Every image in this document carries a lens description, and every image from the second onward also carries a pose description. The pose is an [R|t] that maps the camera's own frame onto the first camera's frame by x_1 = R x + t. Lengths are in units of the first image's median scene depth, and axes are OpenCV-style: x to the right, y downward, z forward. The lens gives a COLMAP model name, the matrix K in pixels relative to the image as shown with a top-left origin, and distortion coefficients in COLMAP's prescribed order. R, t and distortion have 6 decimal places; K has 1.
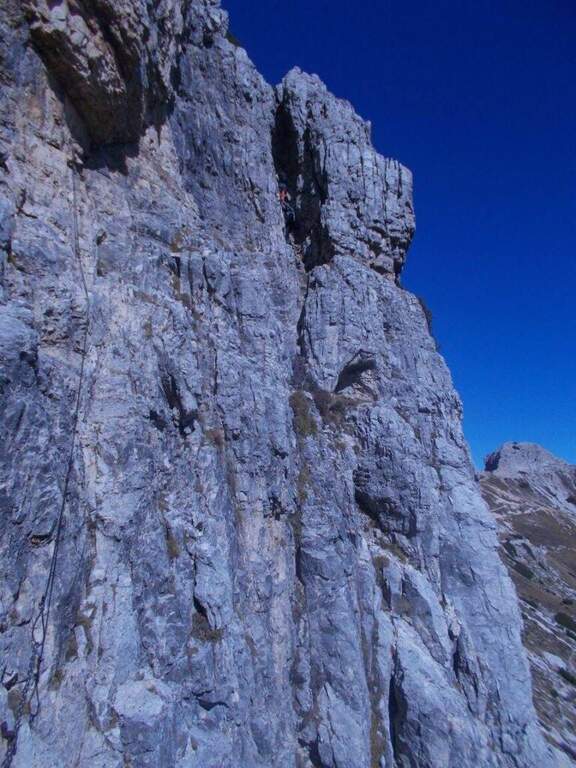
lens RADIAL K [[638.6, 0, 288.0], [0, 638.6, 384.0], [0, 0, 1]] dist [0.002674, 0.006810]
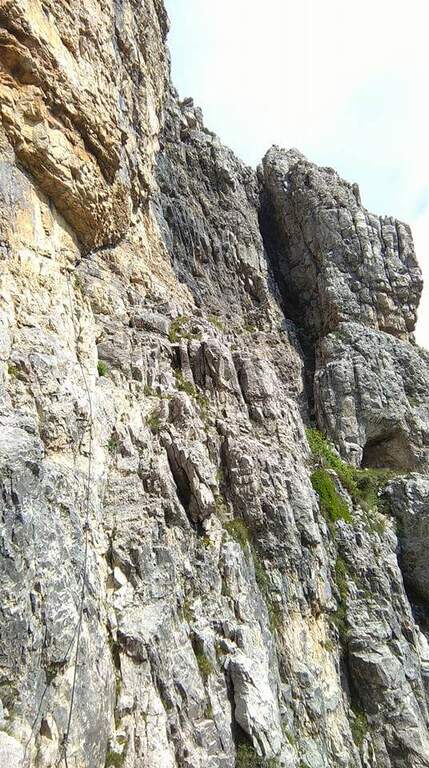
lens RADIAL K [[646.6, 0, 189.6], [0, 646.6, 385.7], [0, 0, 1]] dist [0.095249, -0.000214]
pose [[0.978448, -0.130602, -0.159943, -0.002672], [0.109015, 0.984549, -0.137037, -0.001384], [0.175369, 0.116648, 0.977568, 0.039088]]
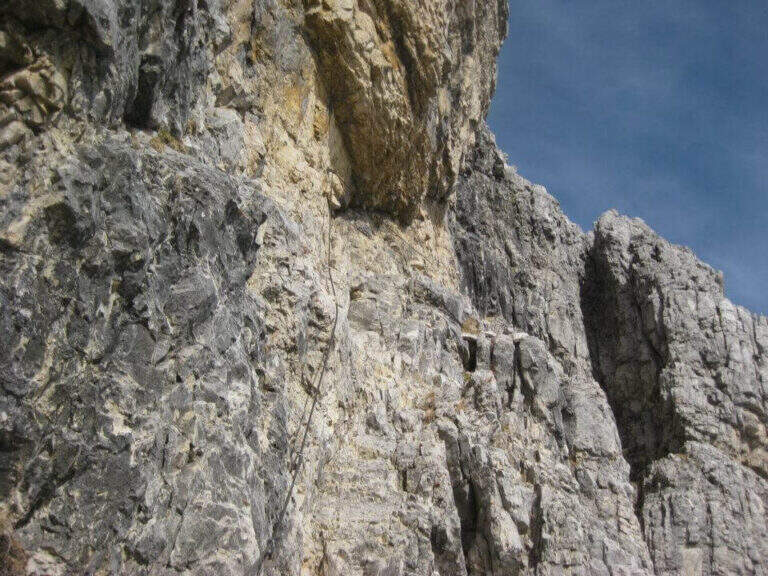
lens RADIAL K [[855.0, 0, 384.0], [0, 855.0, 288.0], [0, 0, 1]] dist [-0.108881, 0.010270]
pose [[0.980958, 0.019889, -0.193200, -0.095743], [-0.110290, 0.875842, -0.469826, 0.133934], [0.159868, 0.482188, 0.861358, 0.263547]]
